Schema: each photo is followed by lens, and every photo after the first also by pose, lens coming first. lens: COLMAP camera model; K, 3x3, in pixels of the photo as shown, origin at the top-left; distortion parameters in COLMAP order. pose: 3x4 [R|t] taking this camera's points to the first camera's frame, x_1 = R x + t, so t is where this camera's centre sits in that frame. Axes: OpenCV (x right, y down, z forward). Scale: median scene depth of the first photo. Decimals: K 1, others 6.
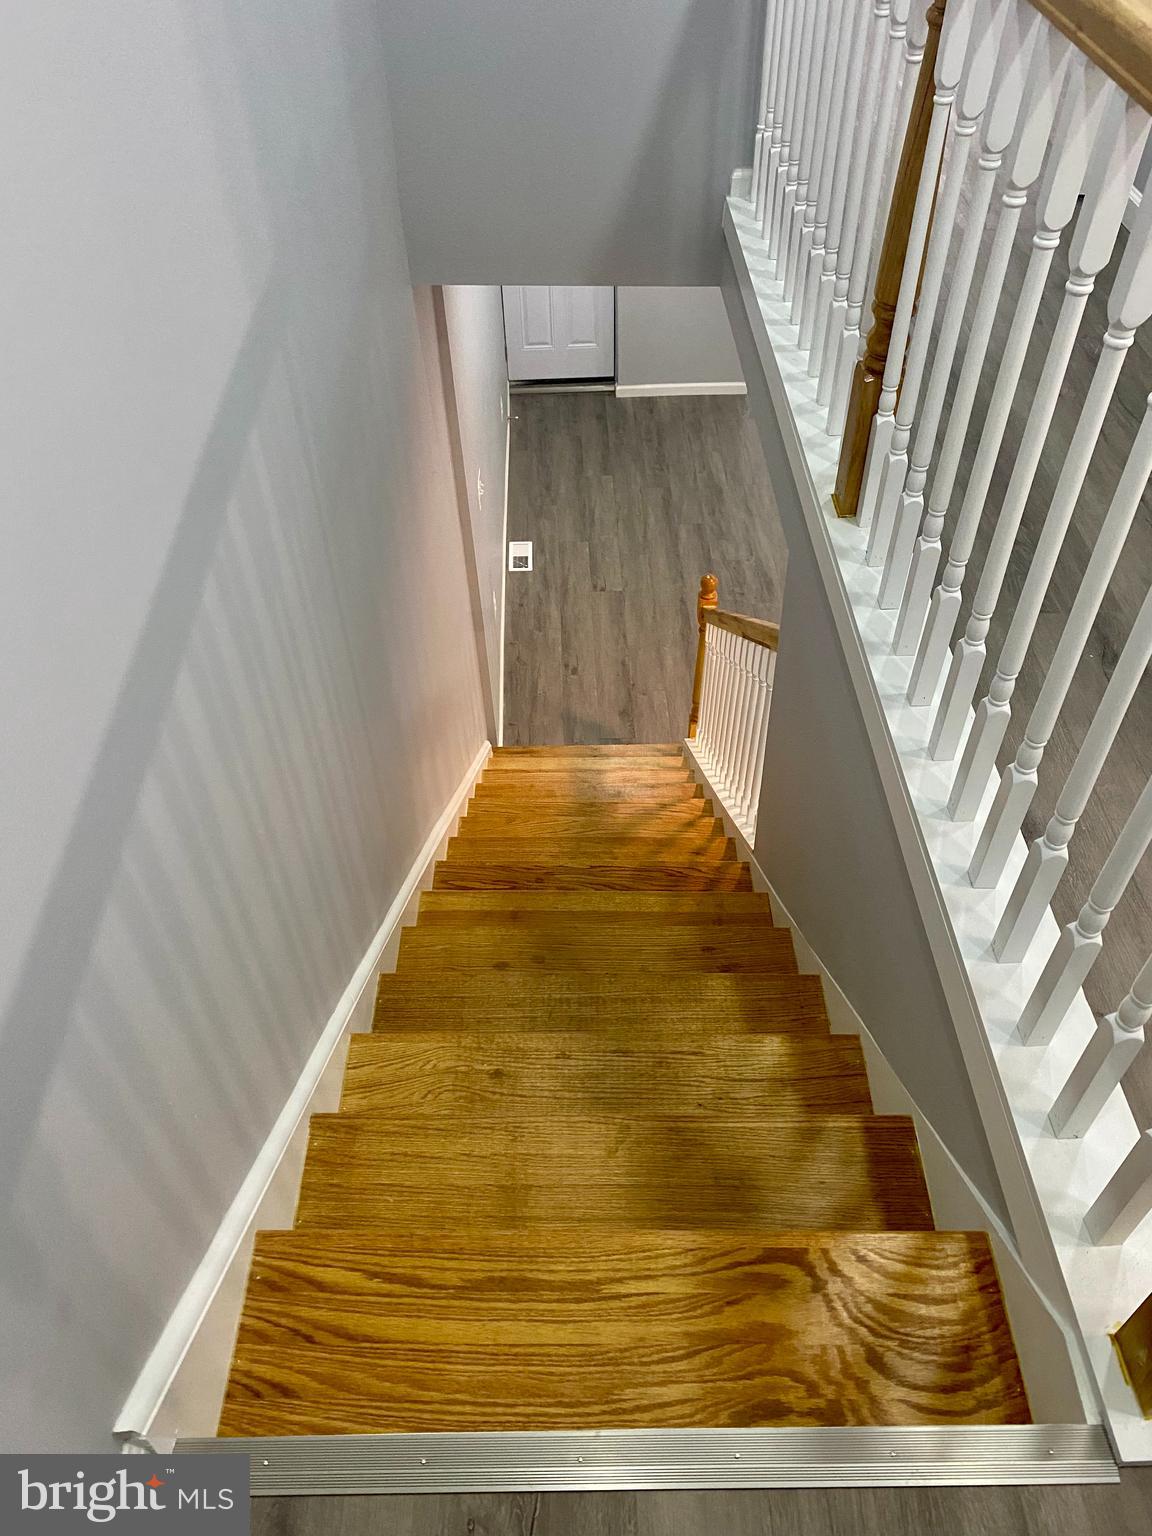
lens RADIAL K [[1175.2, 0, 576.1], [0, 1175.2, 760.9], [0, 0, 1]] dist [0.044373, -0.043787]
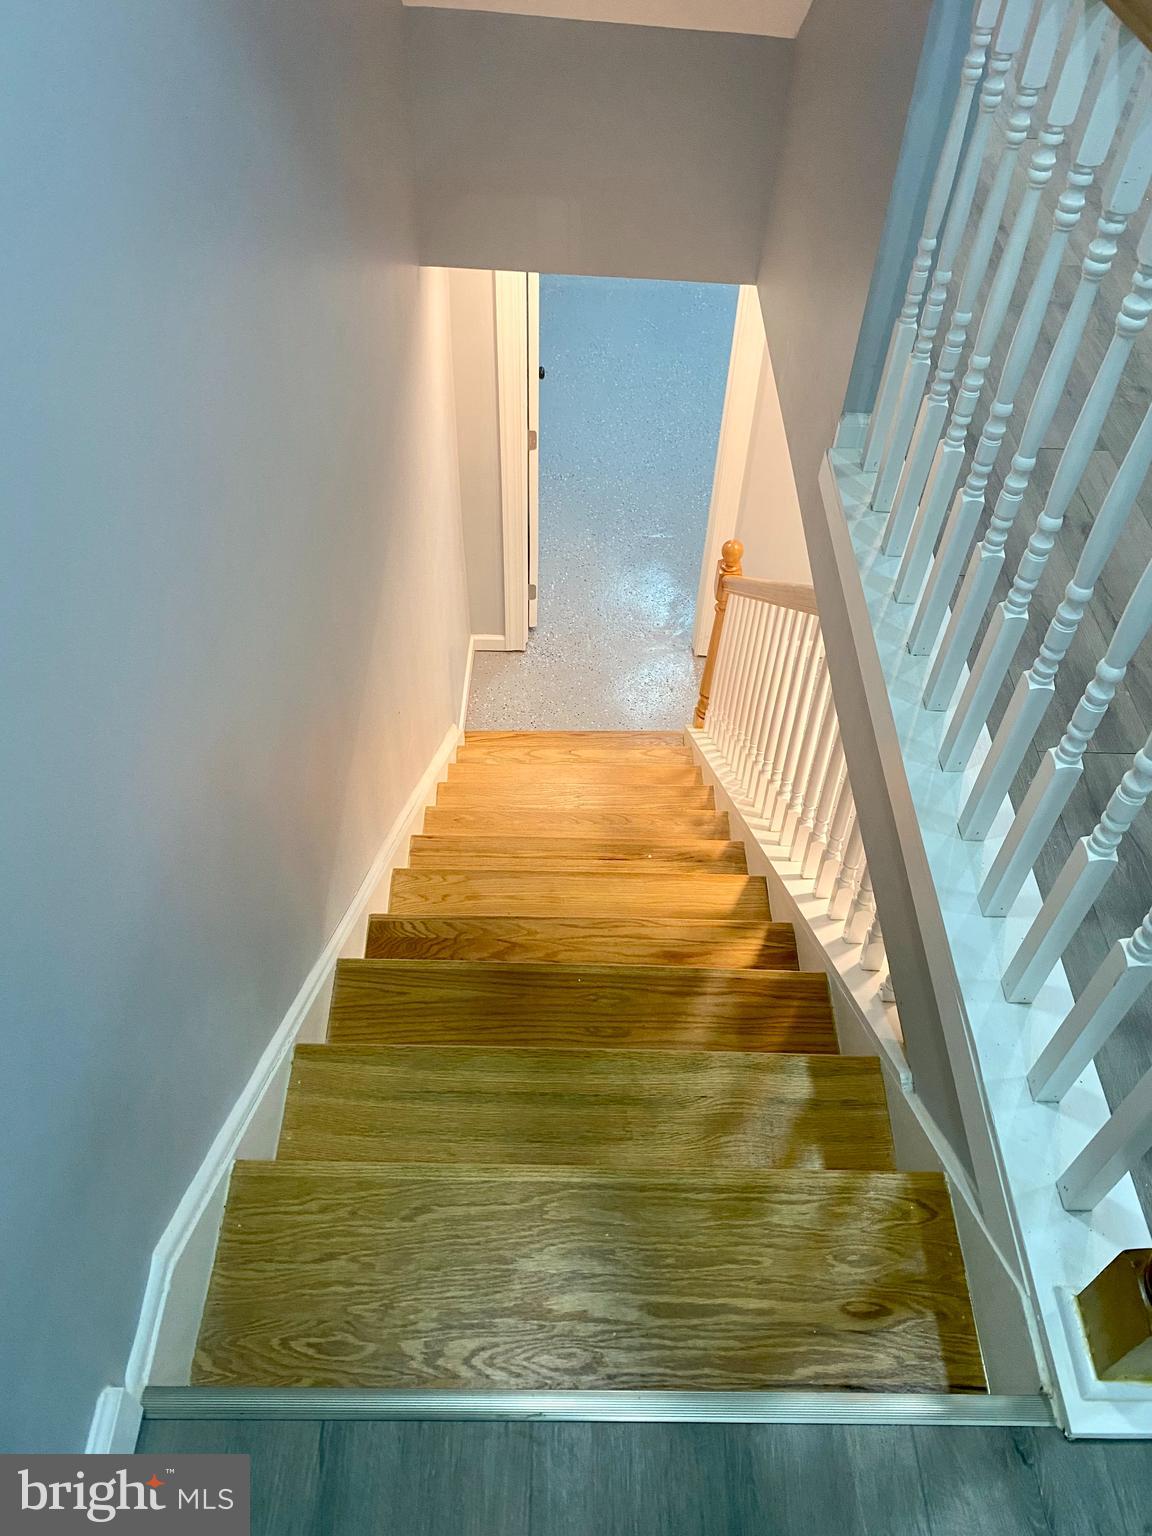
lens RADIAL K [[1175.2, 0, 572.5], [0, 1175.2, 778.1], [0, 0, 1]] dist [0.044373, -0.043787]
pose [[0.999341, 0.035434, 0.007895, 0.000584], [-0.035814, 0.997859, 0.054717, -0.020791], [-0.005939, -0.054964, 0.998471, 0.104393]]
